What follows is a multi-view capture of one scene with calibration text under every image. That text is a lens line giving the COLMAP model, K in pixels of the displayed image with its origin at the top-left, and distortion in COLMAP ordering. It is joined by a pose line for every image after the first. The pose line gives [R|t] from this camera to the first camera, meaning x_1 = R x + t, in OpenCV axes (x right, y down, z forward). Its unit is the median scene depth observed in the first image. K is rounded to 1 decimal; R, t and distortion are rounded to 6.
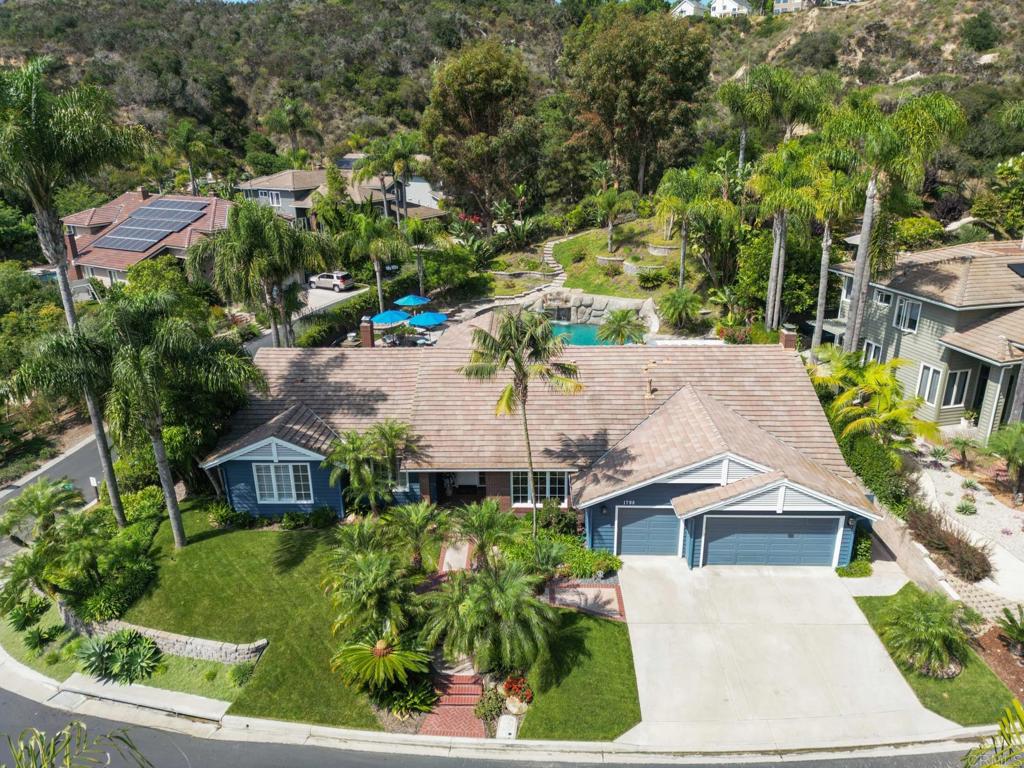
lens RADIAL K [[716.5, 0, 509.1], [0, 716.5, 382.0], [0, 0, 1]] dist [0.068964, -0.060114]
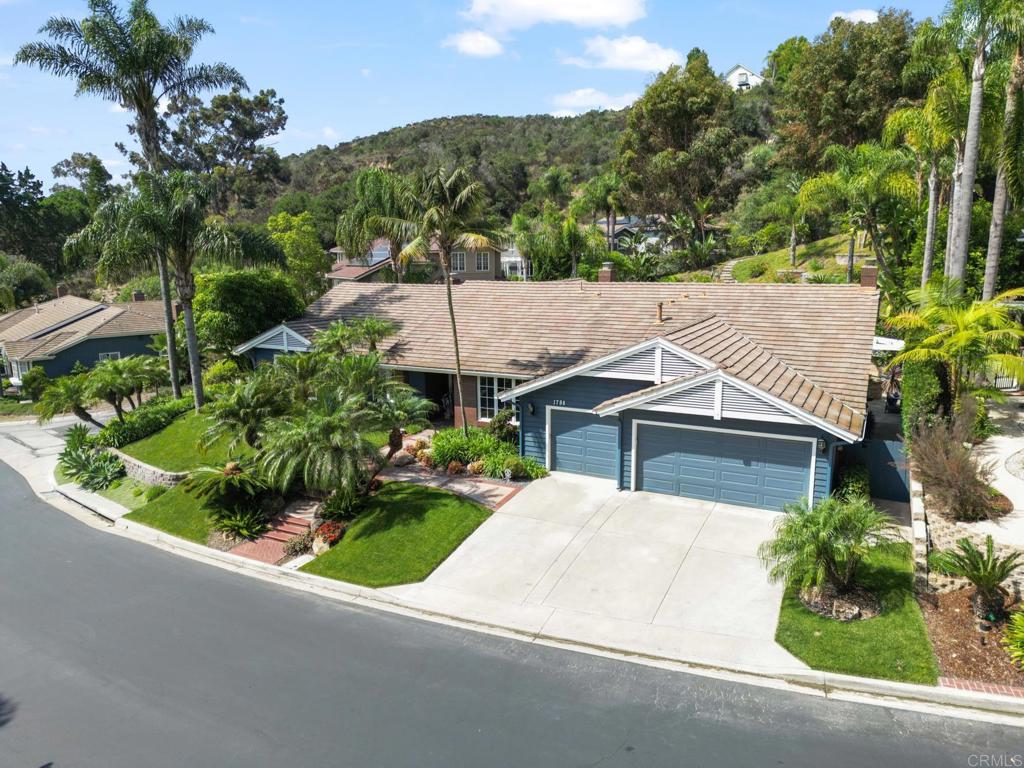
lens RADIAL K [[712.3, 0, 507.0], [0, 712.3, 388.4], [0, 0, 1]] dist [0.112465, -0.136684]
pose [[0.896691, 0.087651, -0.433892, 0.502180], [-0.151658, 0.981708, -0.115103, 0.270770], [0.415866, 0.169015, 0.893582, 0.216220]]
